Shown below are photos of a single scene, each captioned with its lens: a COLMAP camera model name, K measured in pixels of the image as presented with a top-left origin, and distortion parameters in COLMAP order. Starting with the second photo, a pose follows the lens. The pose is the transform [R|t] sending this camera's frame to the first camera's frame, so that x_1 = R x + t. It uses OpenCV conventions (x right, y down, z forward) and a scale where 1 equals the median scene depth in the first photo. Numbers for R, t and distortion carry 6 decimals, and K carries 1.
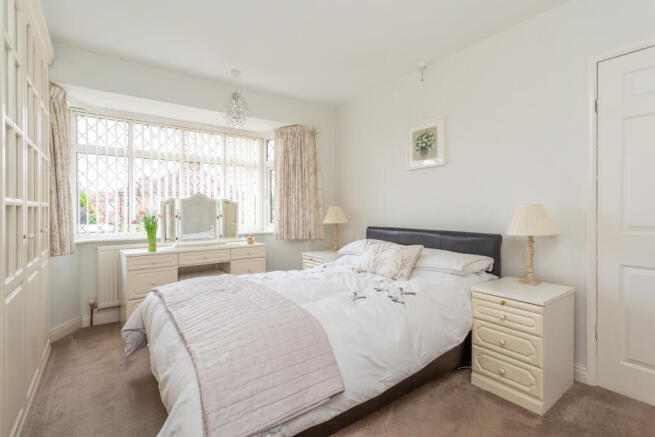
lens RADIAL K [[313.0, 0, 327.9], [0, 313.0, 213.3], [0, 0, 1]] dist [0.003168, 0.000222]
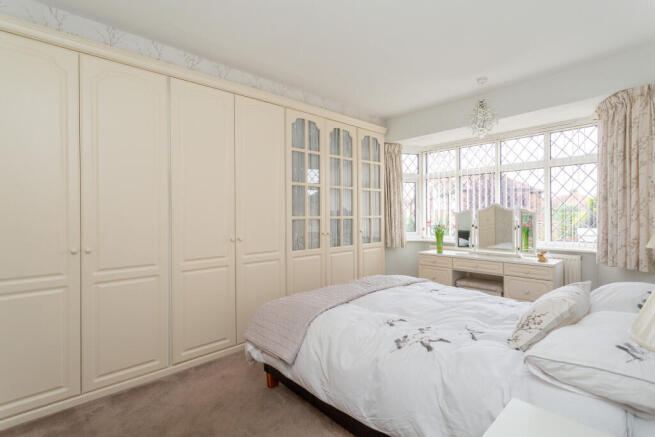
lens RADIAL K [[305.5, 0, 329.6], [0, 305.5, 217.2], [0, 0, 1]] dist [-0.001296, -0.000238]
pose [[0.127160, 0.001183, -0.991882, 0.483150], [-0.018101, 0.999836, -0.001128, -0.008923], [0.991717, 0.018097, 0.127160, 0.341647]]
